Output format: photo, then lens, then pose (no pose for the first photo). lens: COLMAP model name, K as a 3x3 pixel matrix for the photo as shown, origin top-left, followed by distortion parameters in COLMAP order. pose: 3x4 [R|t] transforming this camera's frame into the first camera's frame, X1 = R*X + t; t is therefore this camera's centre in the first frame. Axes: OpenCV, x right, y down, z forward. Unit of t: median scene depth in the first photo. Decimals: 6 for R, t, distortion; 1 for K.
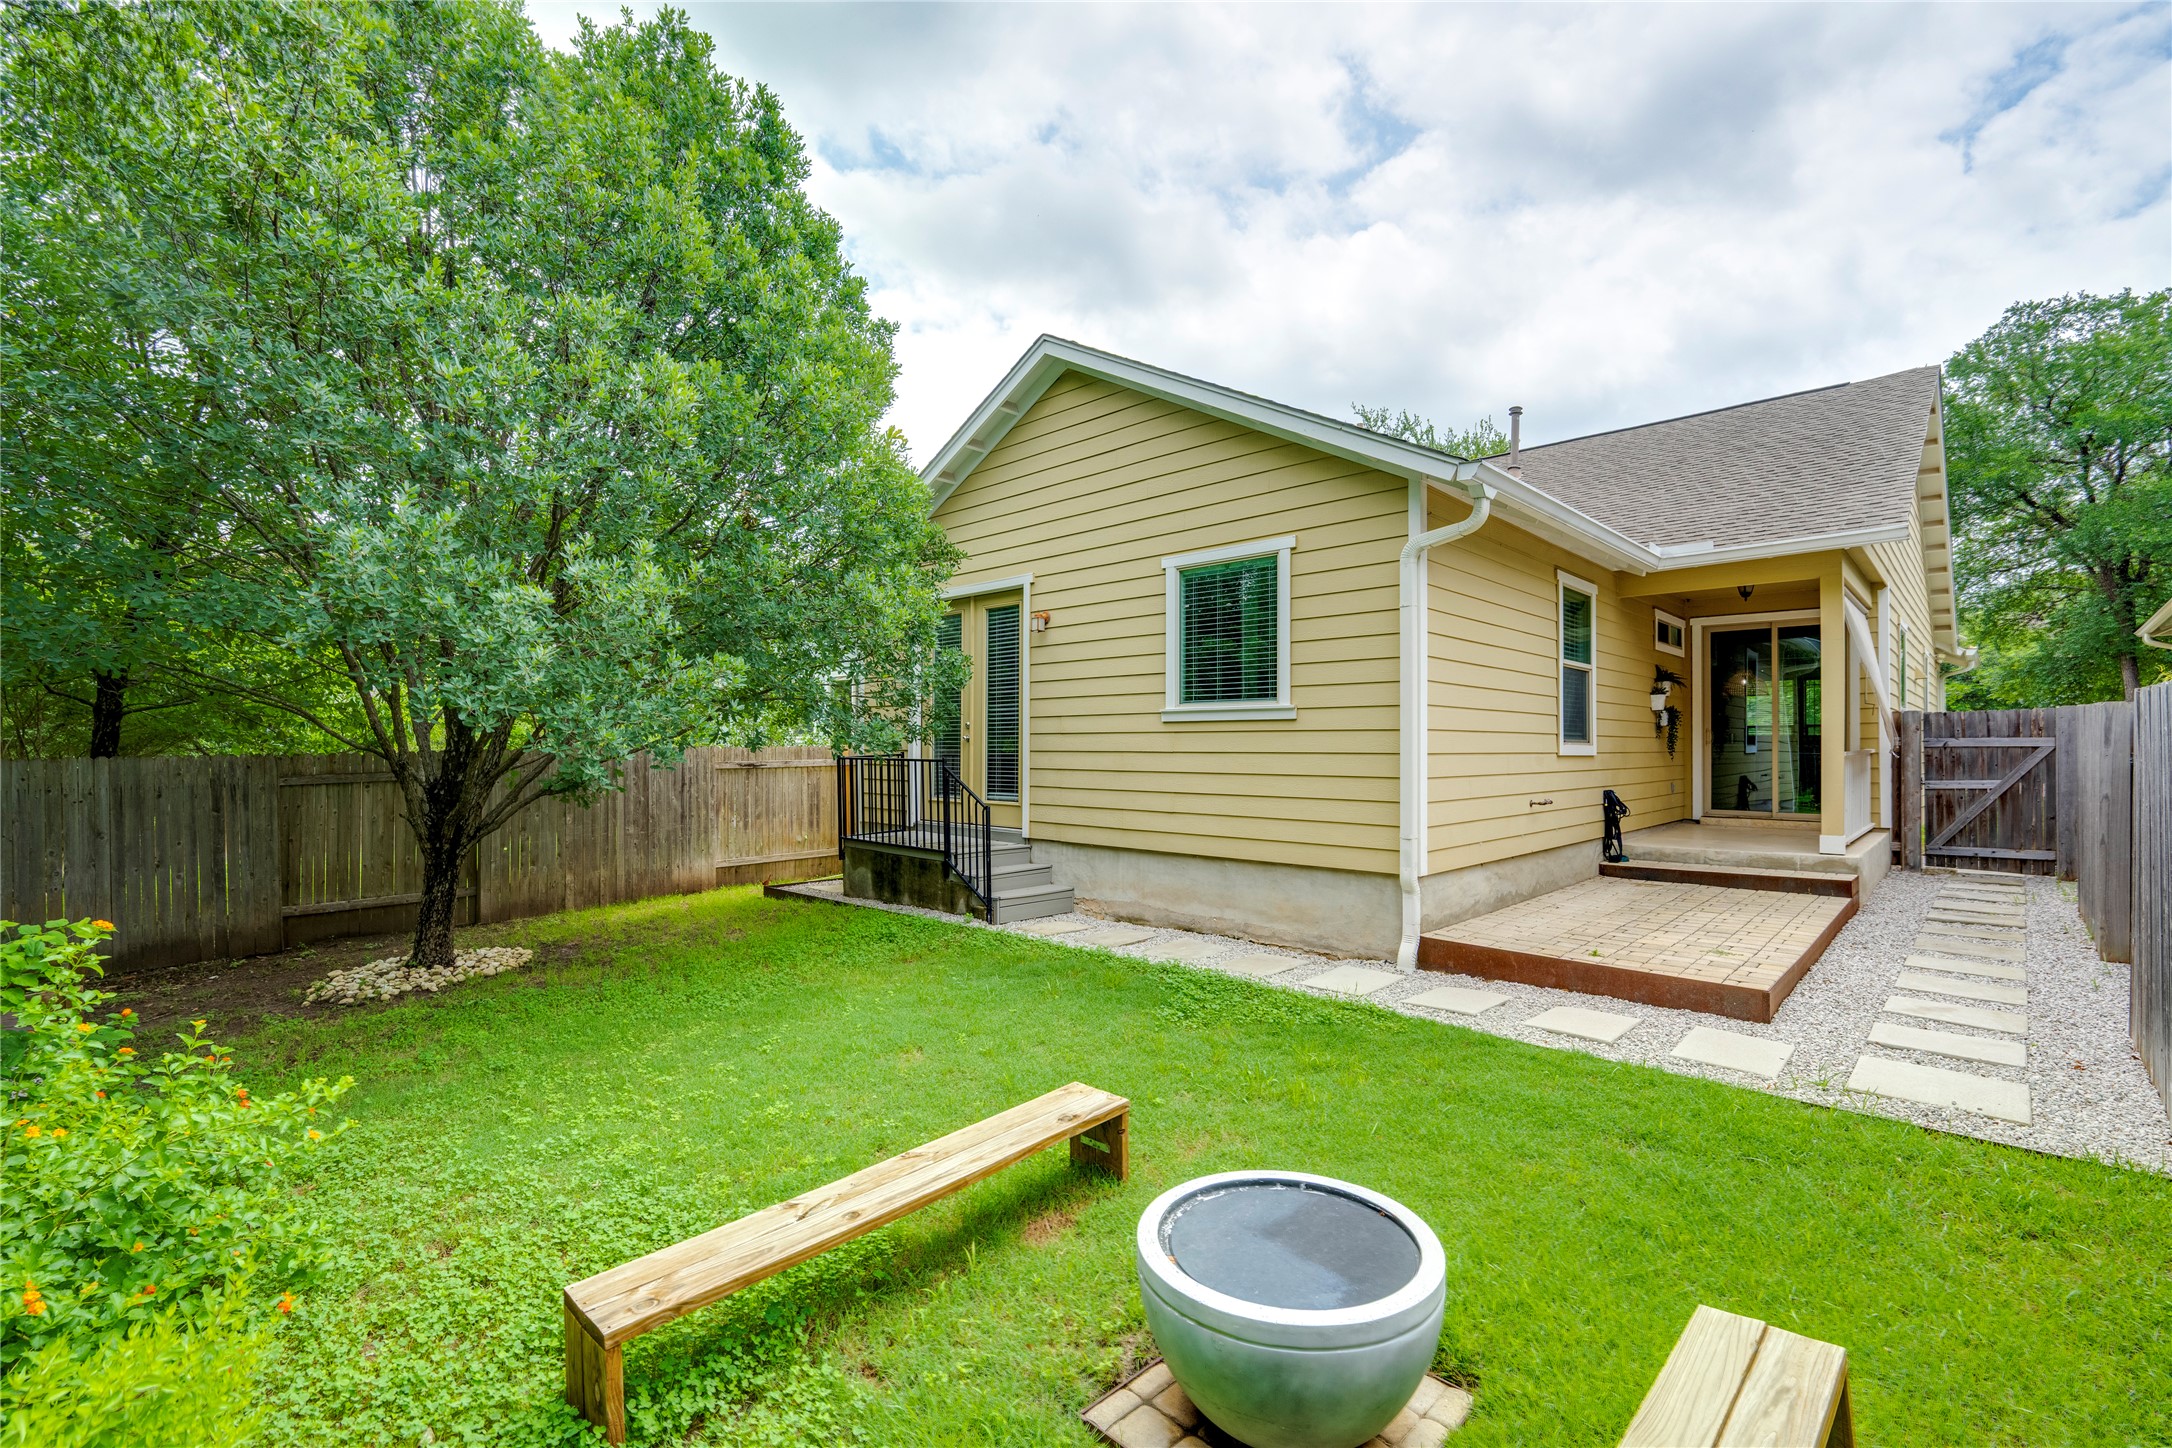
lens RADIAL K [[922.6, 0, 1104.3], [0, 922.6, 739.2], [0, 0, 1]] dist [-0.002592, -0.000595]
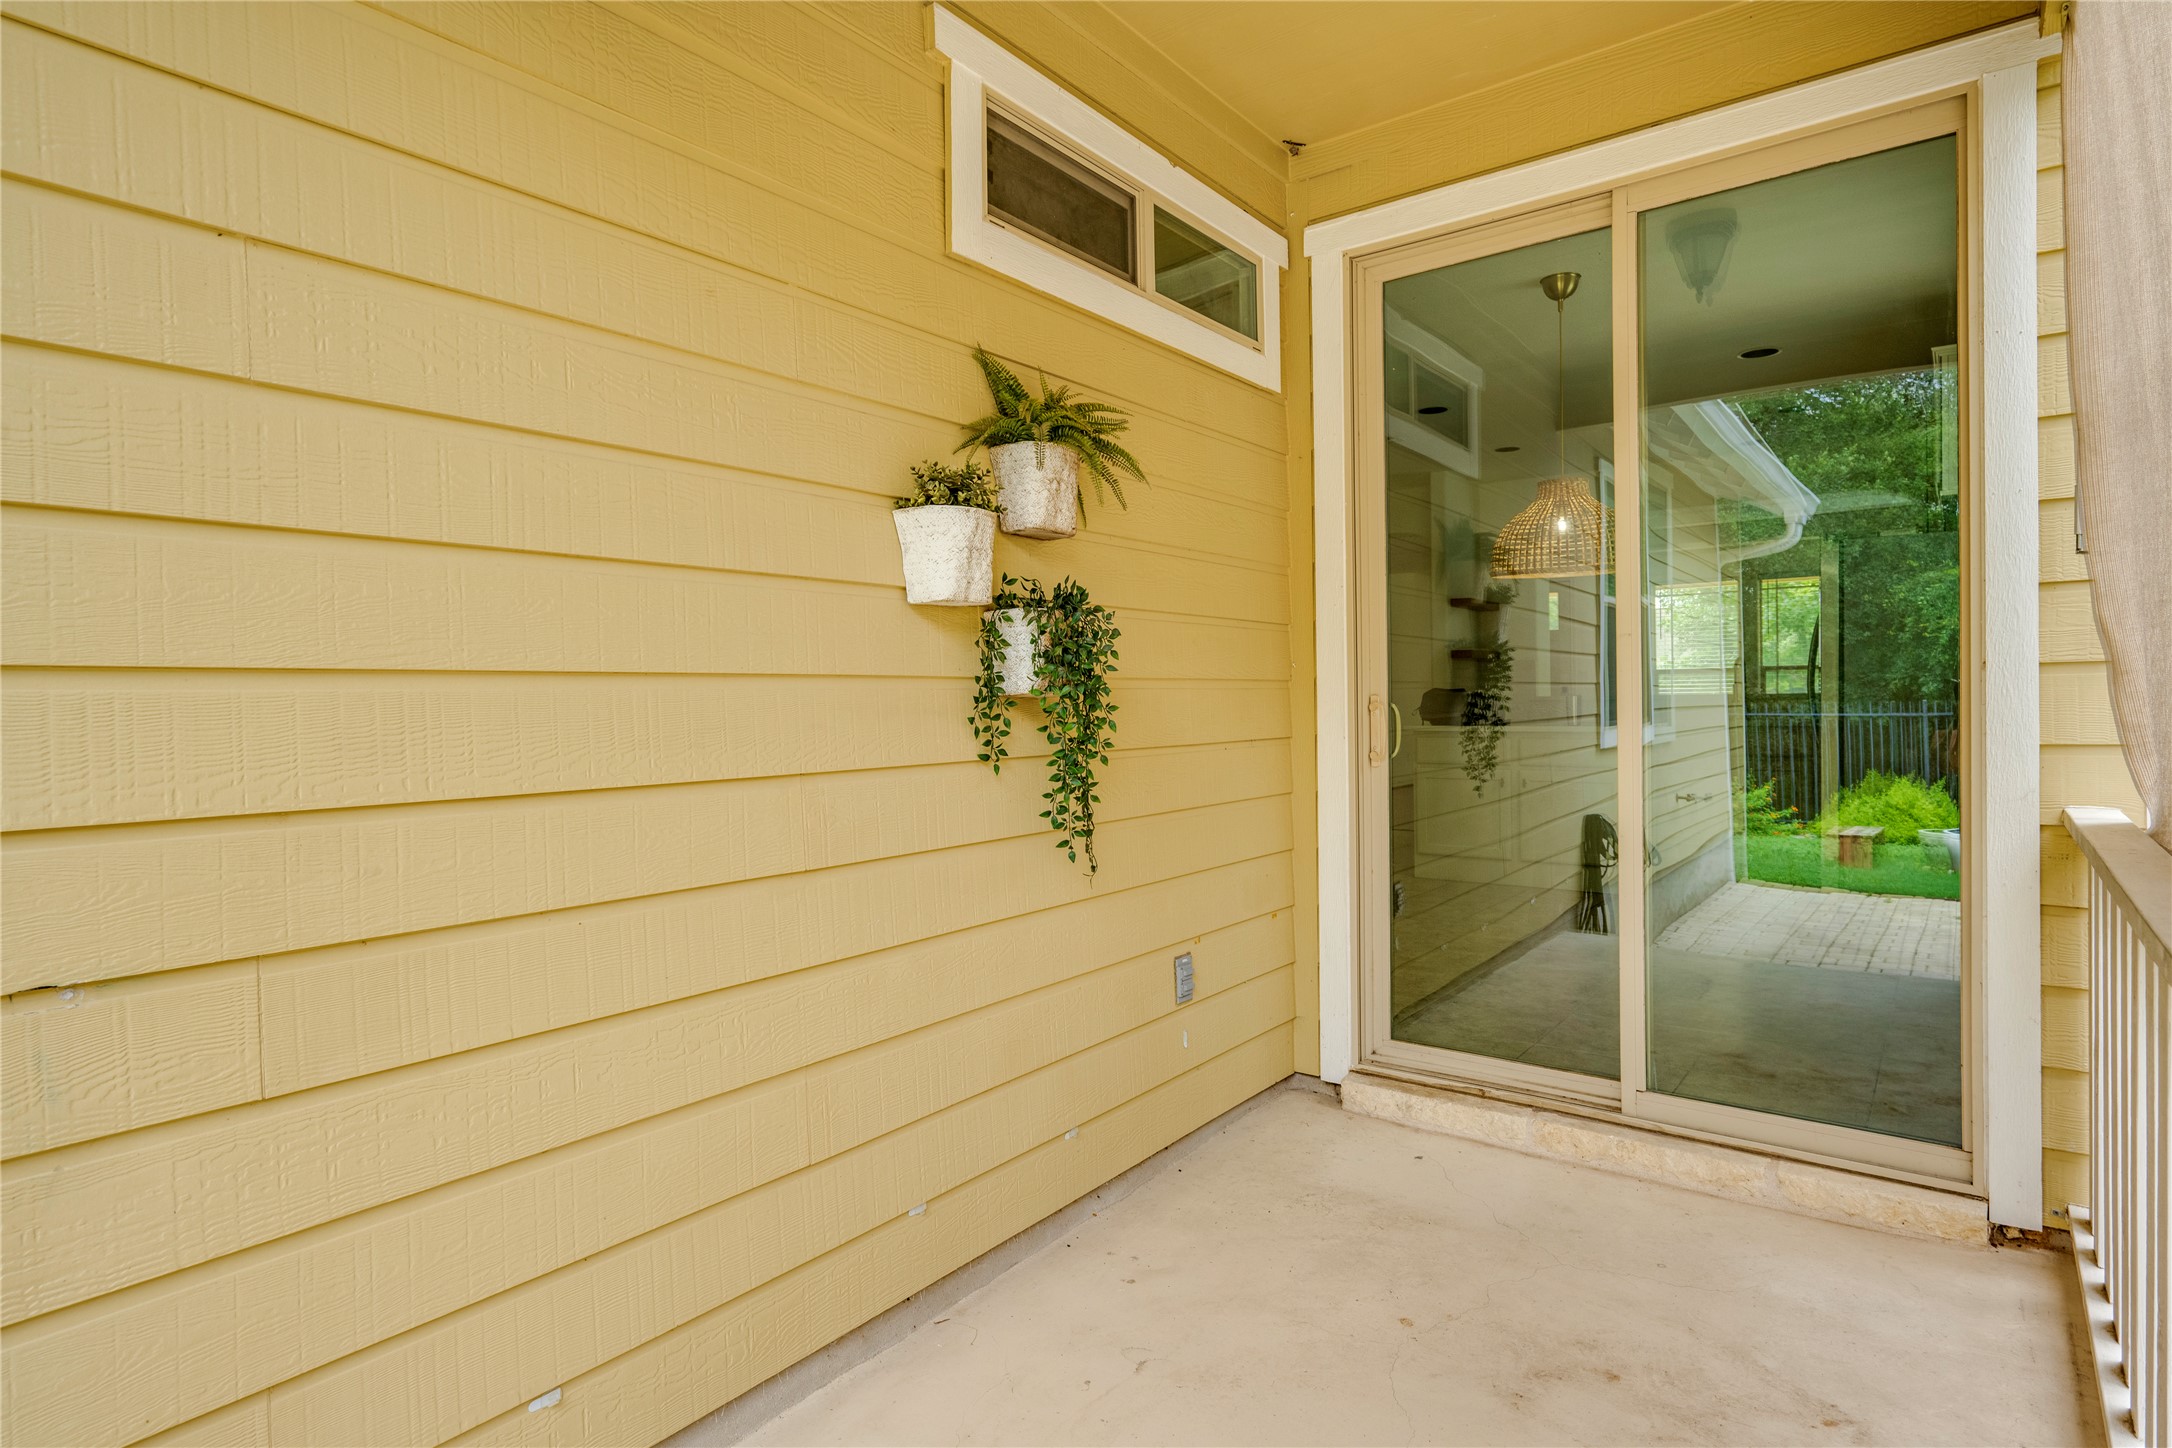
lens RADIAL K [[1110.6, 0, 1081.9], [0, 1110.6, 713.8], [0, 0, 1]] dist [0.002164, 0.000137]
pose [[0.994279, -0.019624, 0.104994, 0.558568], [0.017462, 0.999617, 0.021473, -0.014107], [-0.105376, -0.019517, 0.994241, 0.736246]]
